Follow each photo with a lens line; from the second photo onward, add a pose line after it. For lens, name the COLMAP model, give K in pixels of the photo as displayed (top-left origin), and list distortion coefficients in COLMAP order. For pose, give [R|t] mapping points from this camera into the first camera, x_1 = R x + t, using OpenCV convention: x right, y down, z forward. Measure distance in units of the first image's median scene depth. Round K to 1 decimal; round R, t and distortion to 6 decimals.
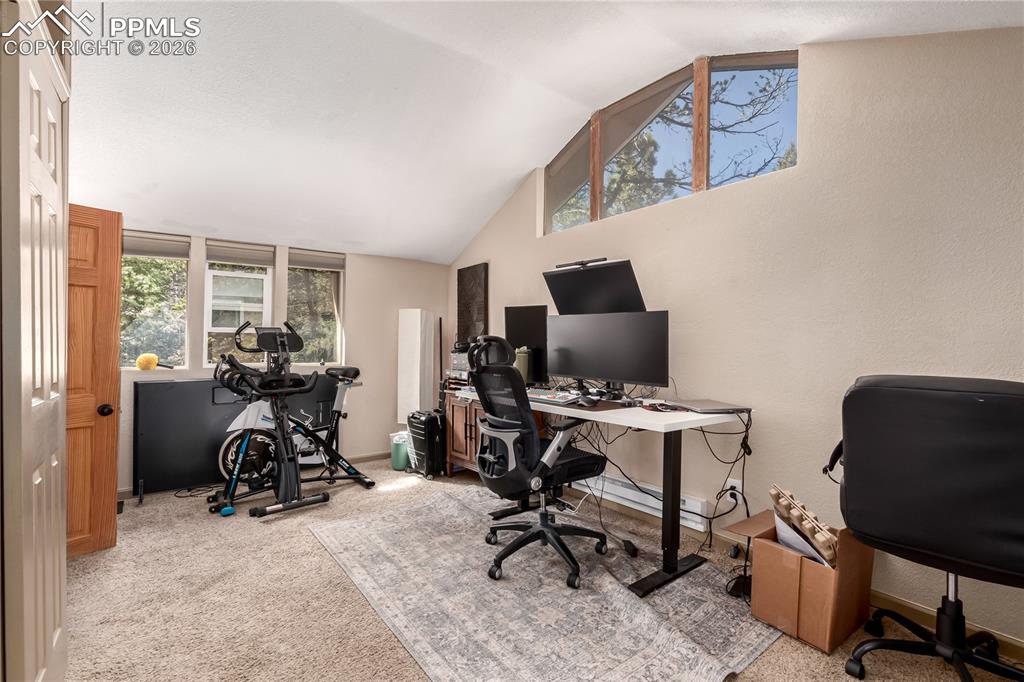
lens RADIAL K [[469.7, 0, 509.8], [0, 469.7, 347.7], [0, 0, 1]] dist [0.000400, -0.000240]
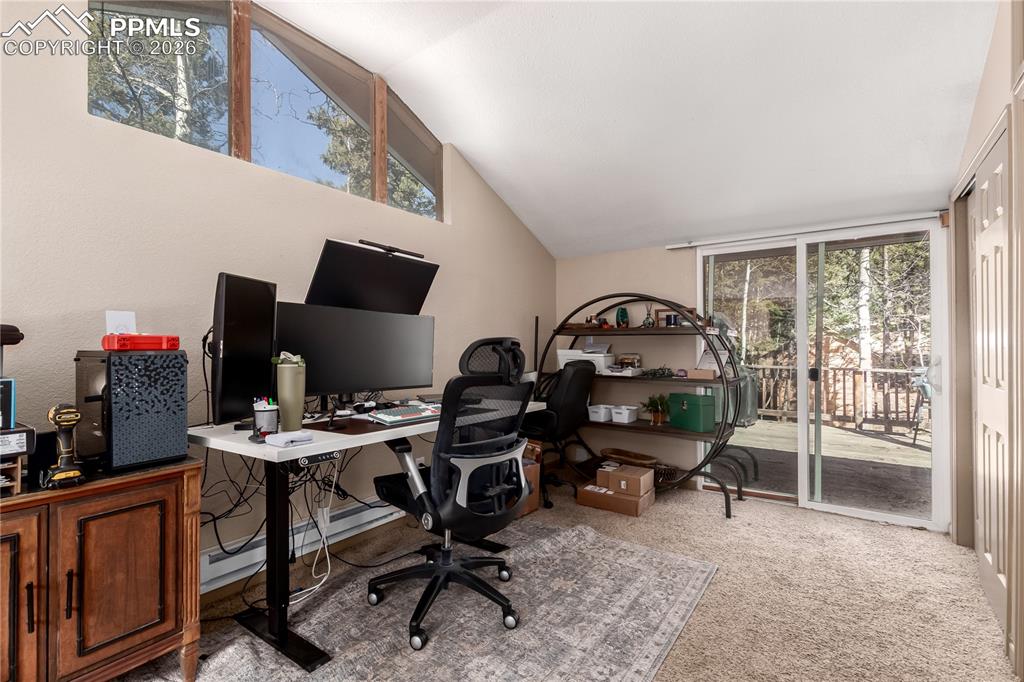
lens RADIAL K [[469.7, 0, 509.8], [0, 469.7, 347.7], [0, 0, 1]] dist [0.000400, -0.000240]
pose [[-0.298464, -0.002978, 0.954416, -0.941756], [0.004094, 0.999982, 0.004401, -0.013326], [-0.954412, 0.005221, -0.298446, 1.417074]]
